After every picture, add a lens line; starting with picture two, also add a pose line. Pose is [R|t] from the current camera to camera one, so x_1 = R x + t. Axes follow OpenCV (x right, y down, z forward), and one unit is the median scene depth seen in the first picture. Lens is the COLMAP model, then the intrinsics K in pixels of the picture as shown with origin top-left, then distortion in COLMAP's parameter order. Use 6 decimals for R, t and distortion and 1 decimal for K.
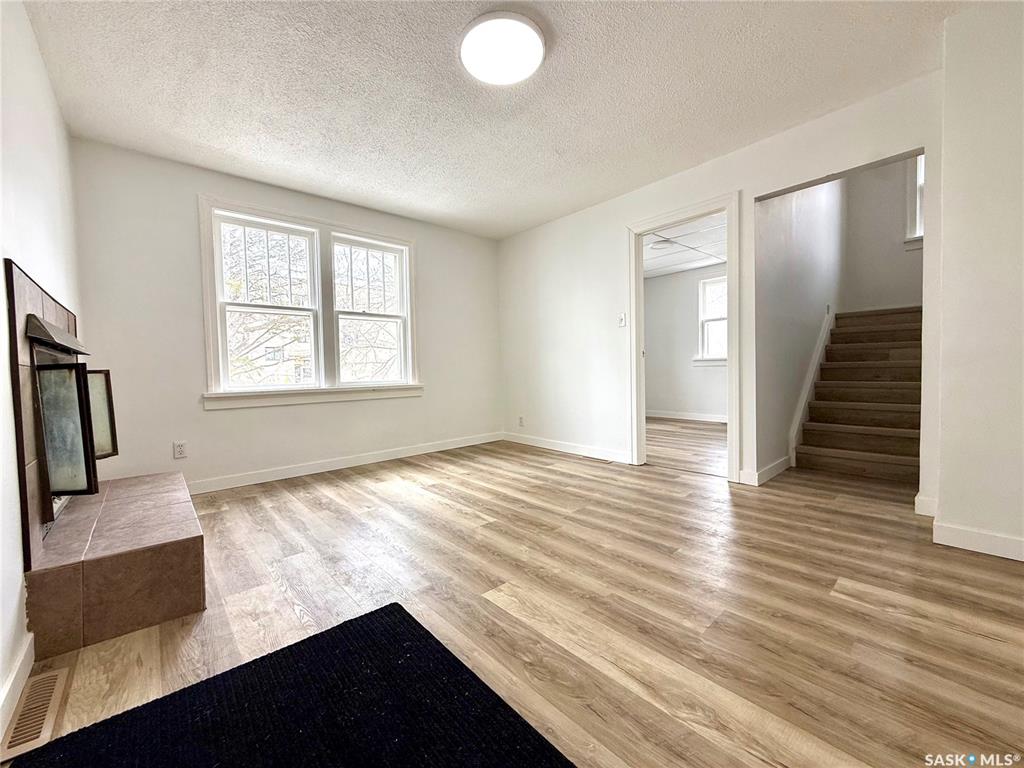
lens RADIAL K [[407.1, 0, 507.3], [0, 407.1, 388.8], [0, 0, 1]] dist [0.000477, -0.000792]
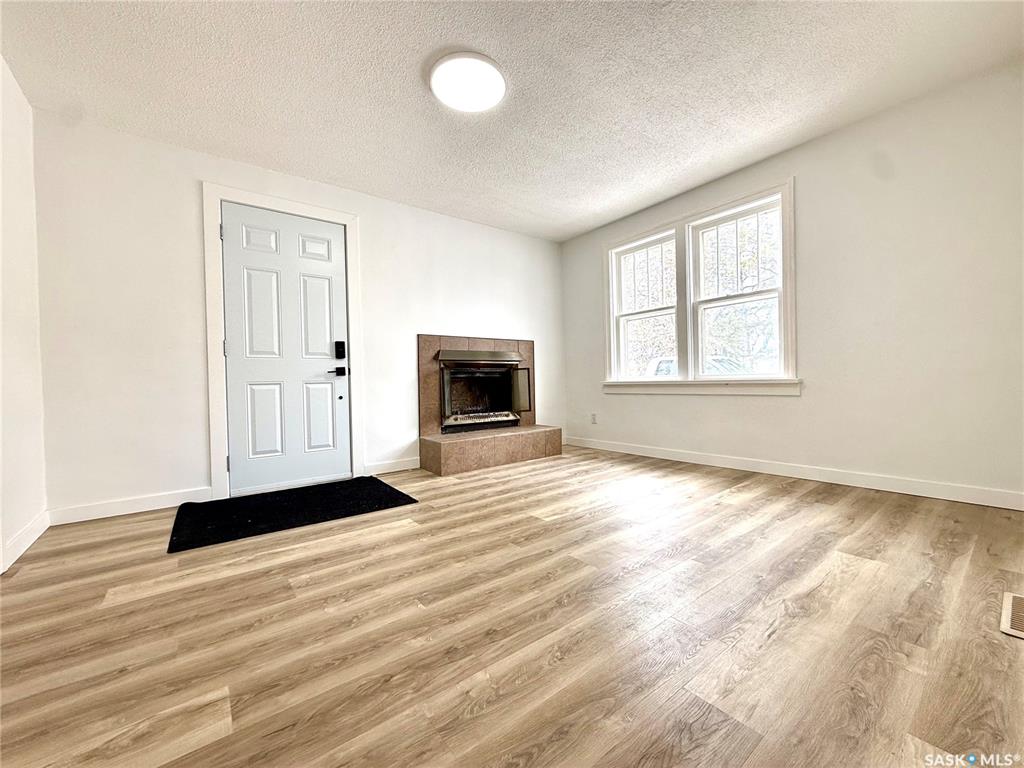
lens RADIAL K [[407.1, 0, 512.4], [0, 407.1, 388.5], [0, 0, 1]] dist [0.000477, -0.000792]
pose [[-0.066733, 0.042050, -0.996884, 0.970191], [-0.019634, 0.998863, 0.043447, -0.029751], [0.997578, 0.022472, -0.065831, 1.029492]]
